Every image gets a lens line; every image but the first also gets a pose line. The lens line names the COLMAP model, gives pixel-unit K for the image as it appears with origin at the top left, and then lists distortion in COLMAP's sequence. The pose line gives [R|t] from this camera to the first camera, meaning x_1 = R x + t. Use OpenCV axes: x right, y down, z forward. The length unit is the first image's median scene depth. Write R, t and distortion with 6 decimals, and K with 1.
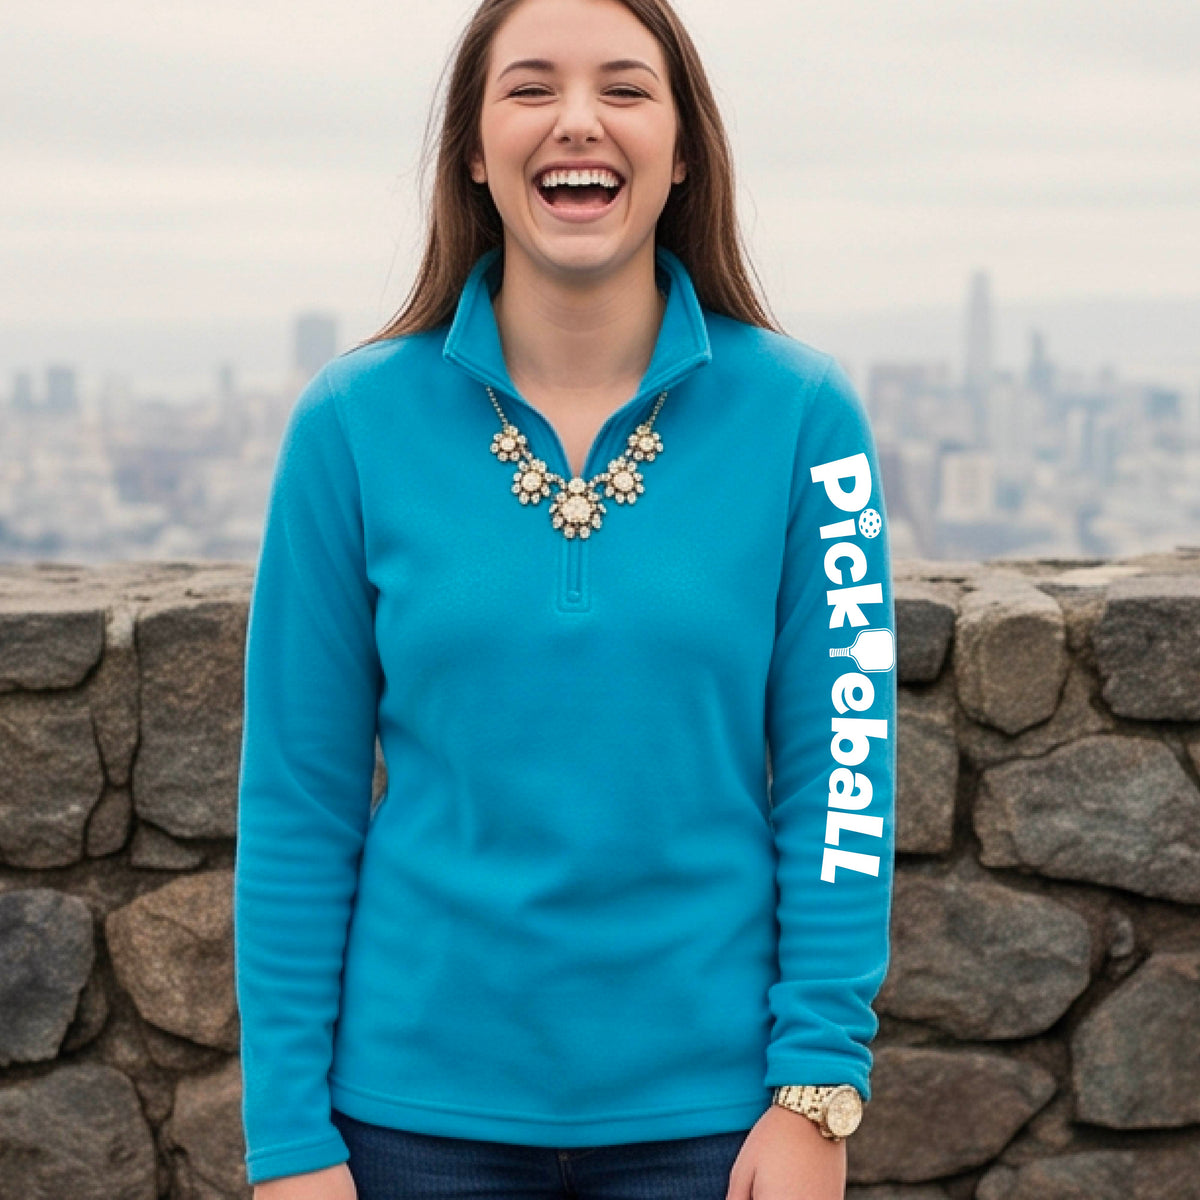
lens RADIAL K [[3363.2, 0, 637.9], [0, 3363.2, 600.1], [0, 0, 1]] dist [-0.297055, 0.511174]
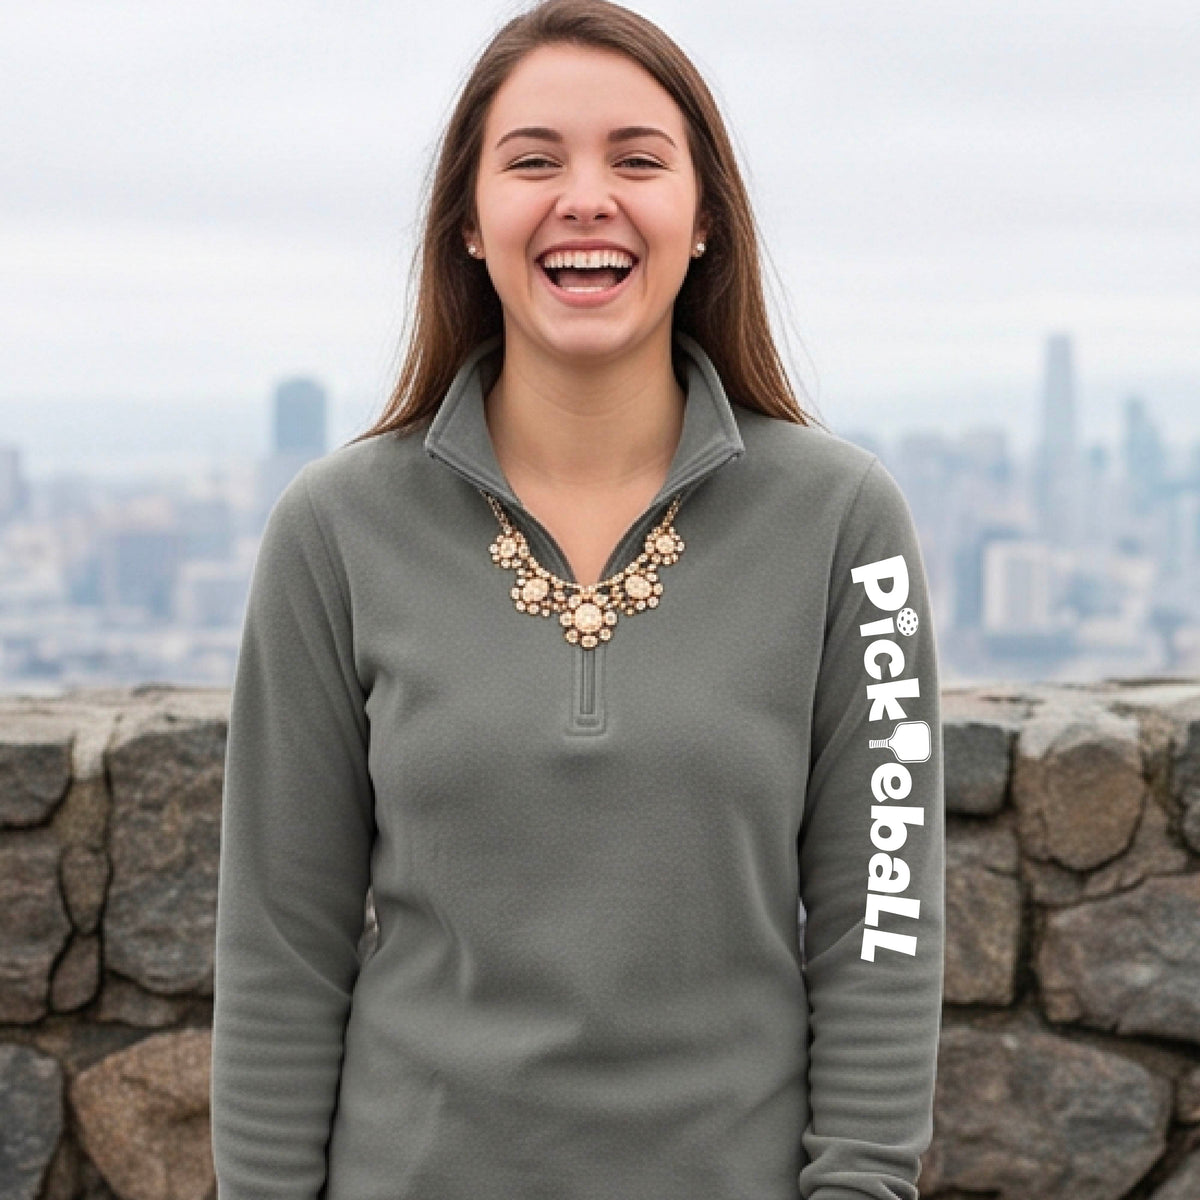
lens RADIAL K [[2705.5, 0, 600.0], [0, 2705.5, 600.0], [0, 0, 1]] dist [-0.102871, -0.205810]
pose [[0.999000, -0.014535, -0.042293, 0.015886], [0.013310, 0.999488, -0.029092, -0.011635], [0.042694, 0.028499, 0.998682, 0.272858]]
